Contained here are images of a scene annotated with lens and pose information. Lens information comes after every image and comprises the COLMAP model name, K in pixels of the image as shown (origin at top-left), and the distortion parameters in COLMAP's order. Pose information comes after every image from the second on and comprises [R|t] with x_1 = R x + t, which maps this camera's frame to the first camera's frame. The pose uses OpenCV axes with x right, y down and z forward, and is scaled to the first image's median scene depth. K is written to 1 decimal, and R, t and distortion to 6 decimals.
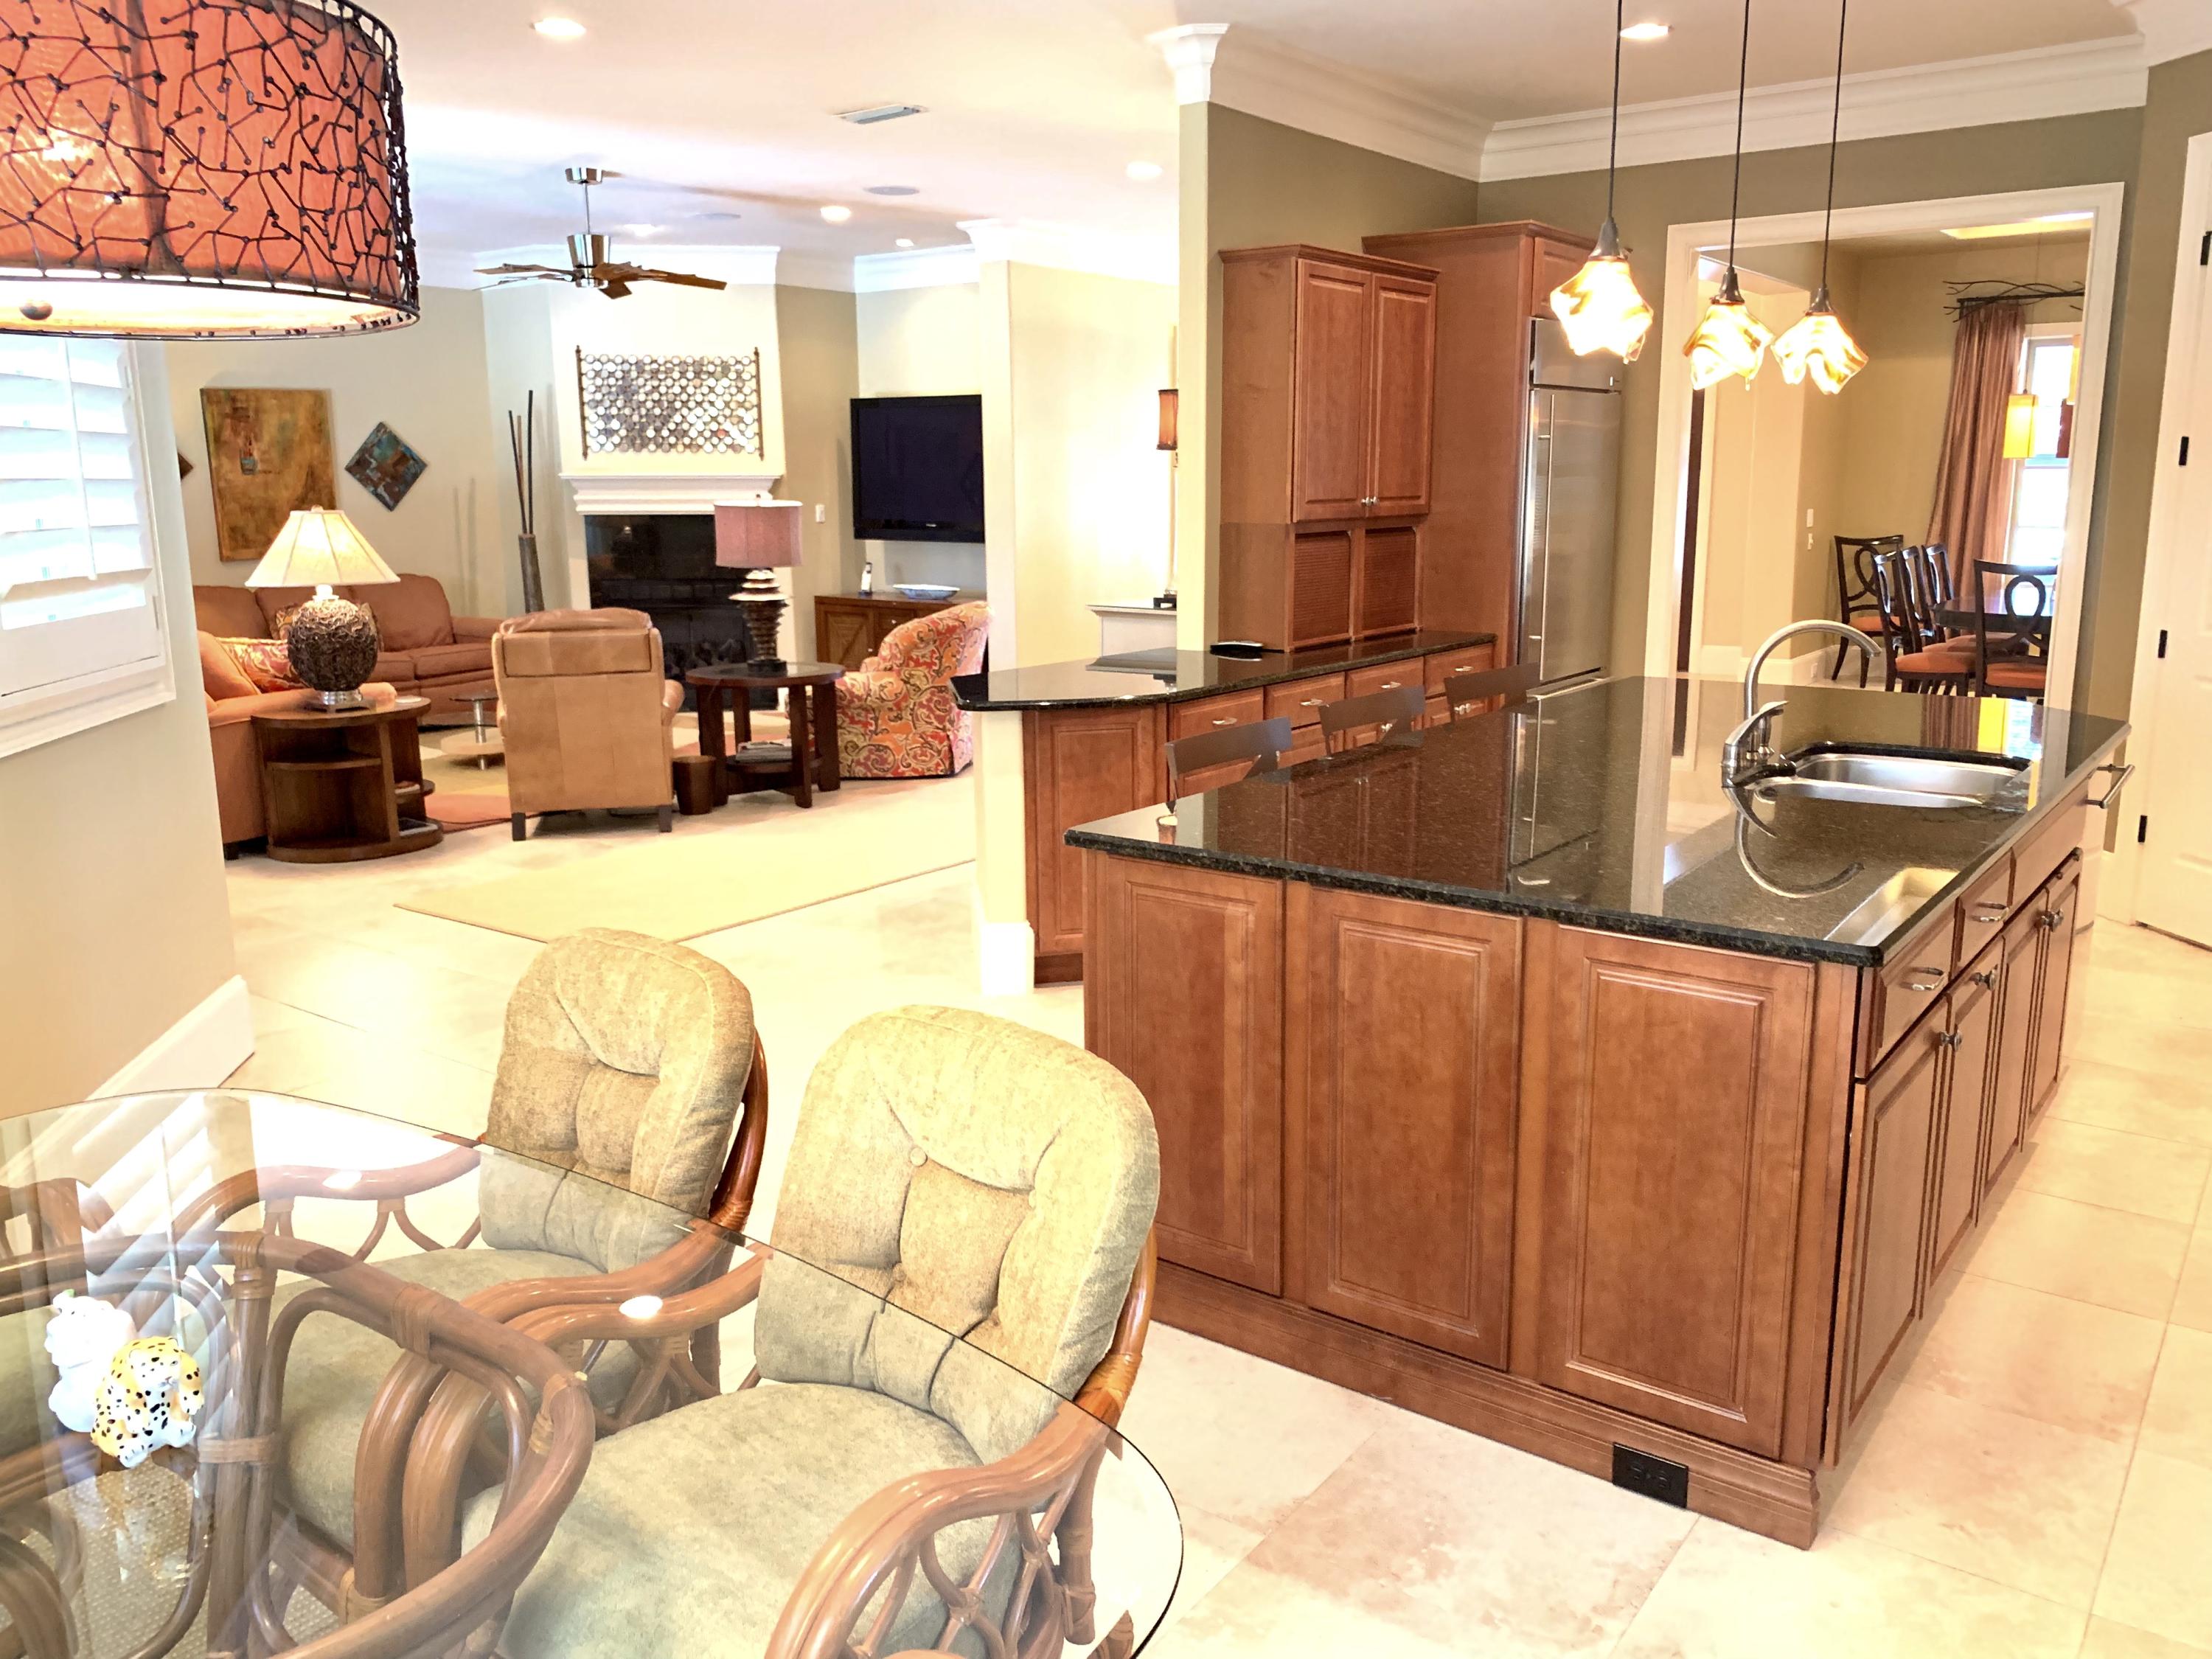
lens RADIAL K [[1696.1, 0, 1105.4], [0, 1696.1, 835.6], [0, 0, 1]] dist [0.057112, -0.078884]
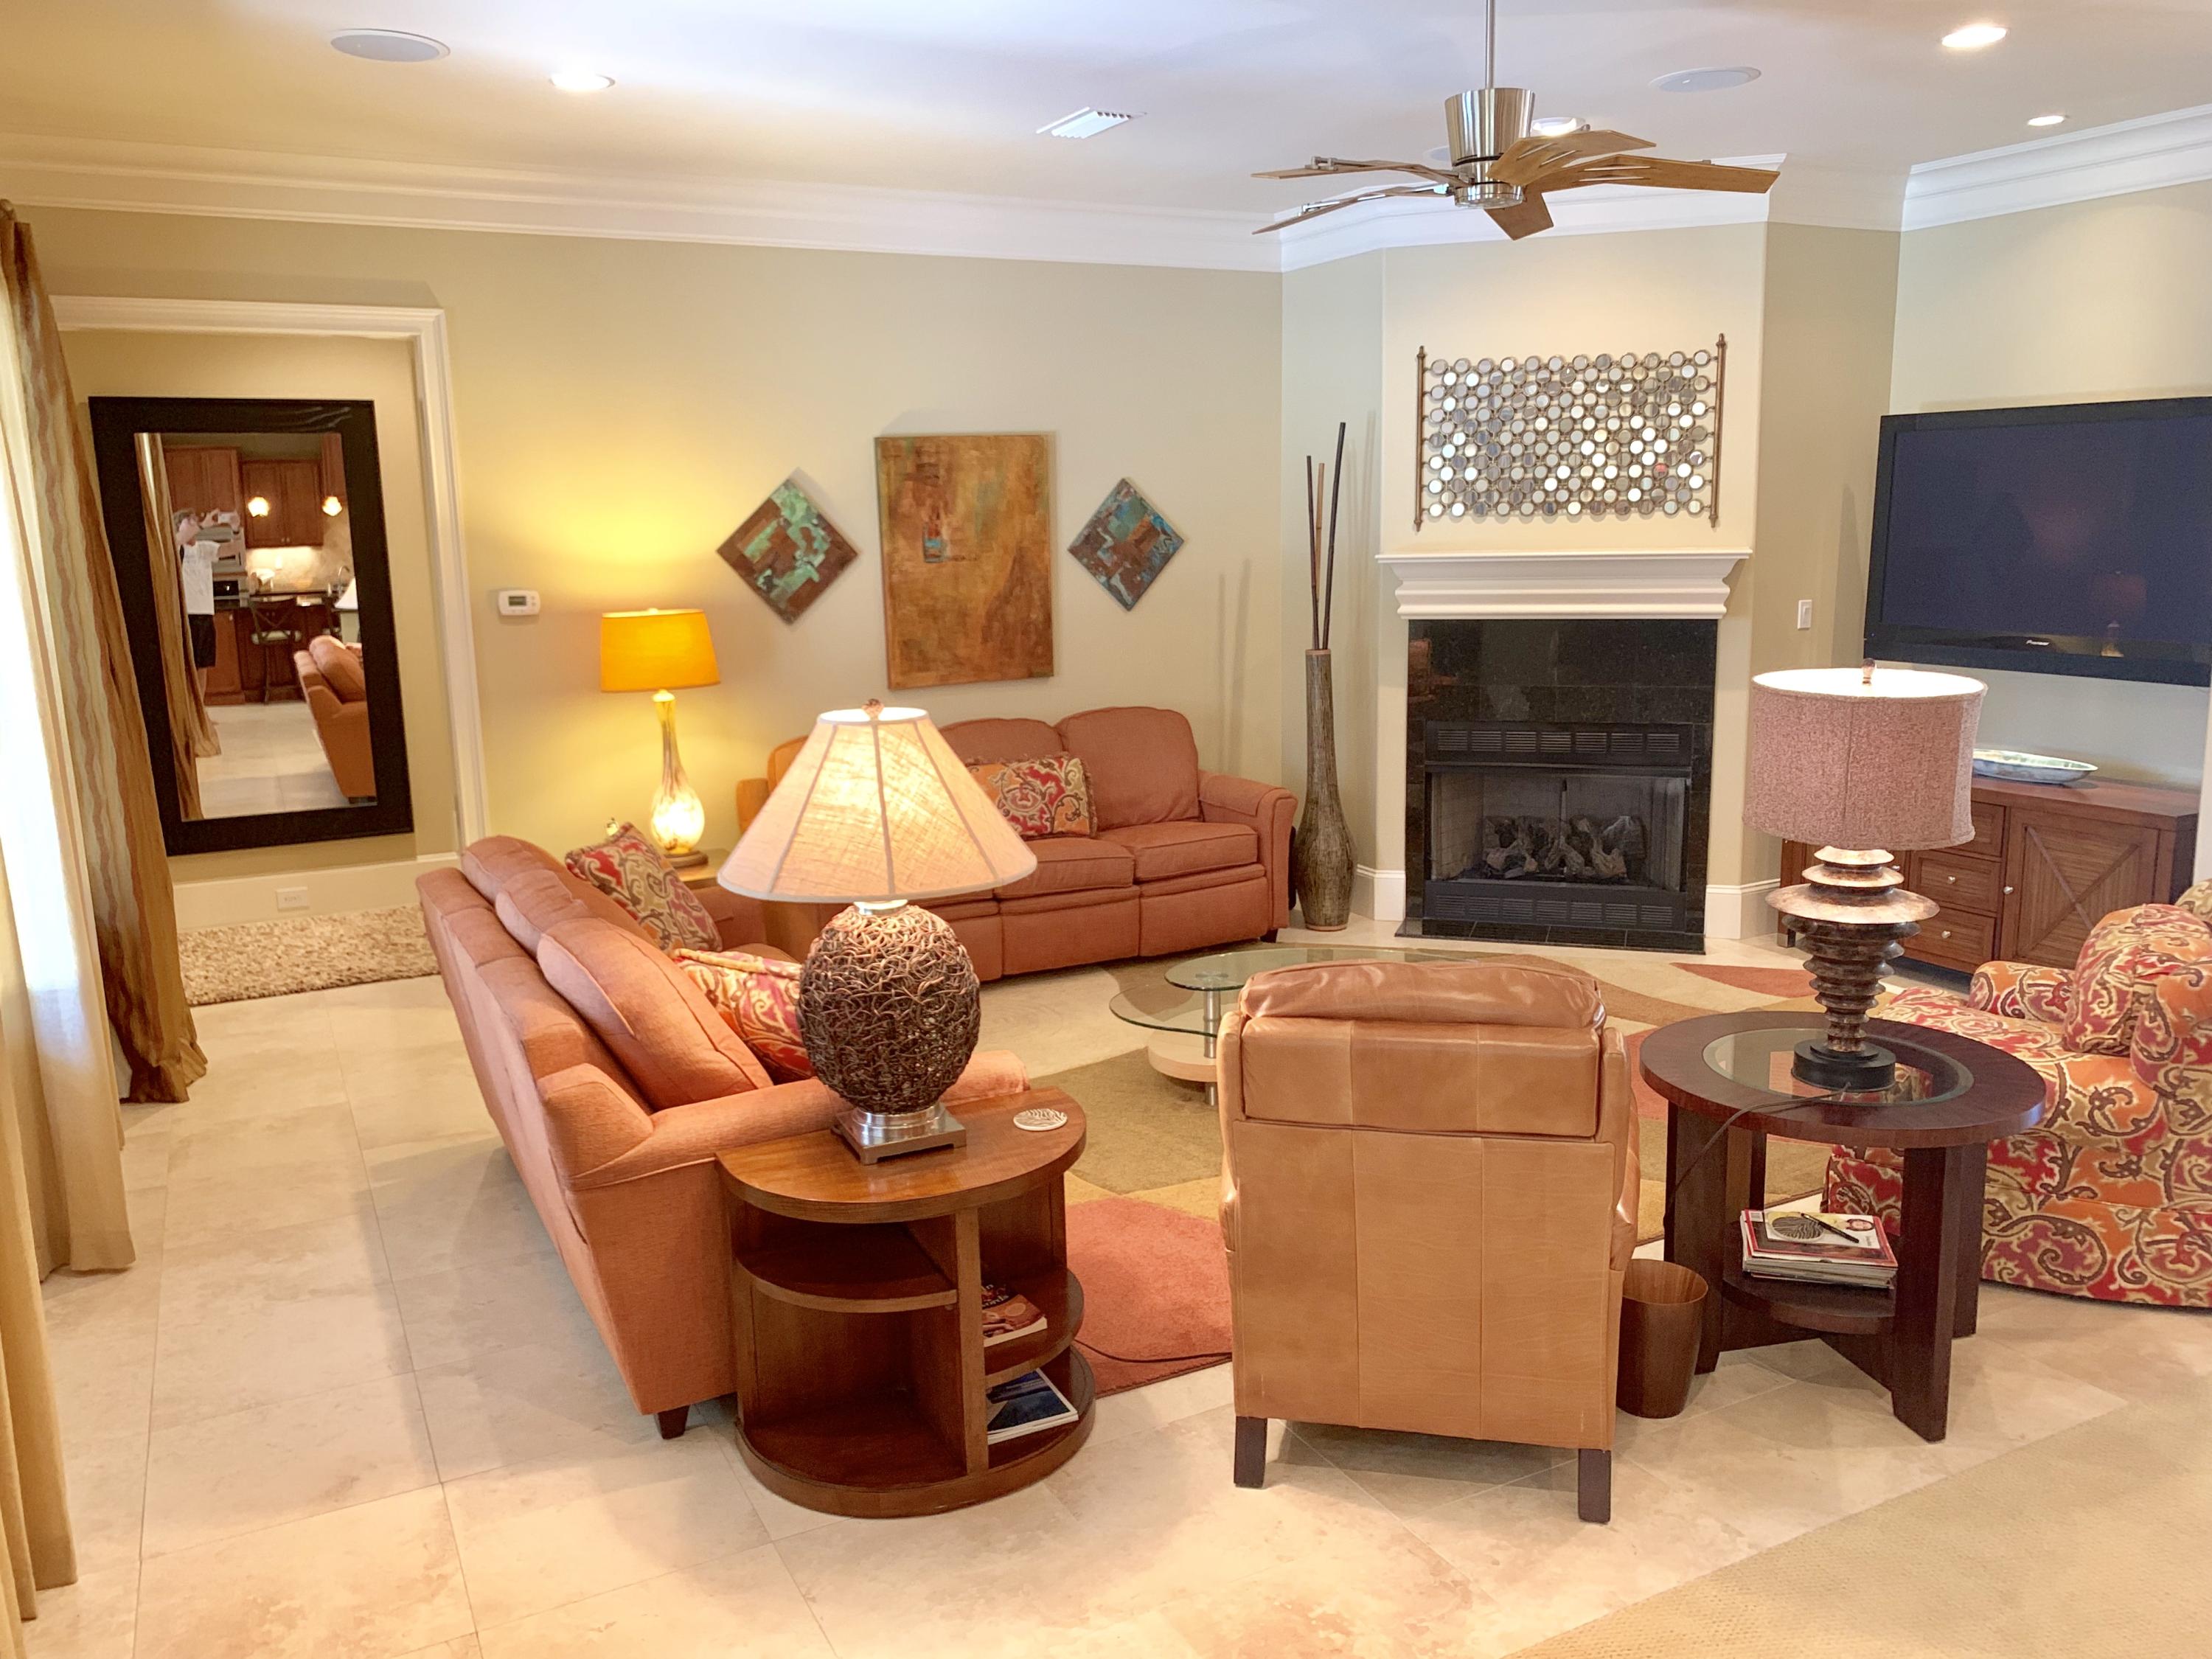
lens RADIAL K [[1696.1, 0, 1115.7], [0, 1696.1, 829.0], [0, 0, 1]] dist [0.057112, -0.078884]
pose [[0.905158, 0.069497, -0.419355, -0.179435], [-0.076474, 0.997072, 0.000172, -0.136124], [0.418139, 0.031914, 0.907822, 0.518834]]
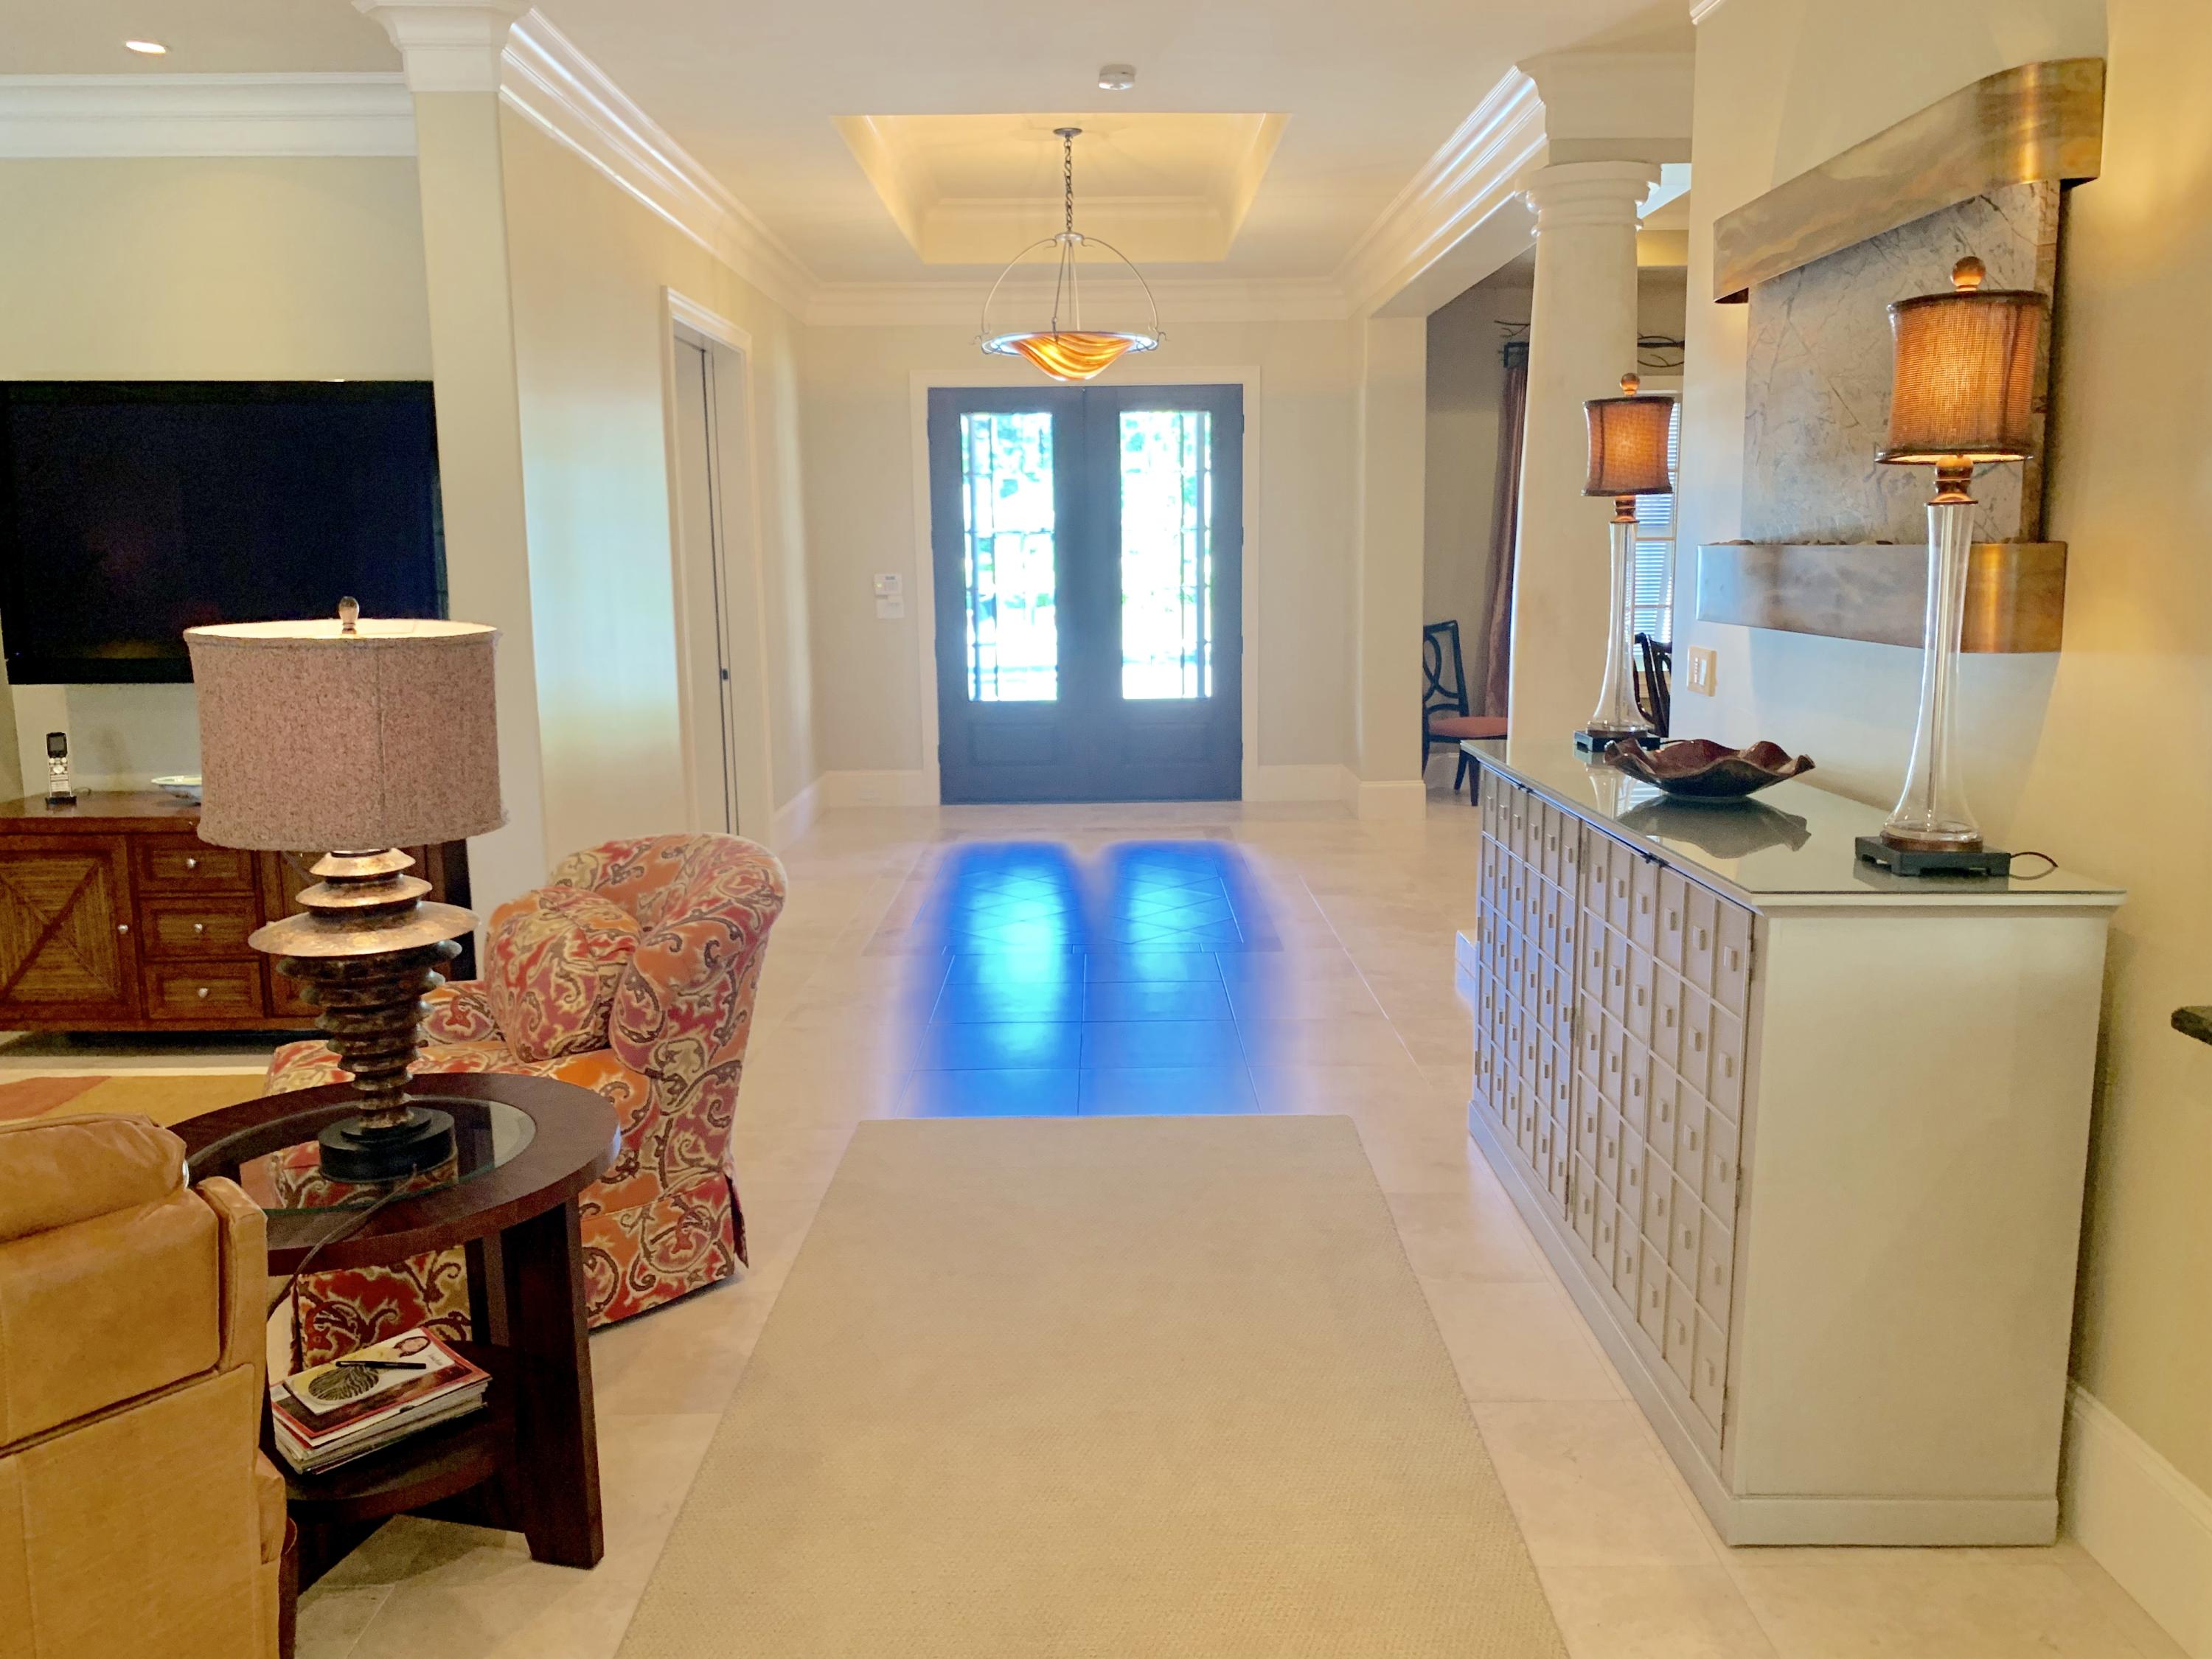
lens RADIAL K [[1696.1, 0, 1102.6], [0, 1696.1, 820.1], [0, 0, 1]] dist [0.057112, -0.078884]
pose [[0.798951, -0.097975, 0.593362, -0.260189], [0.130049, 0.991442, -0.011404, -0.130835], [-0.587167, 0.086277, 0.804855, 0.632826]]
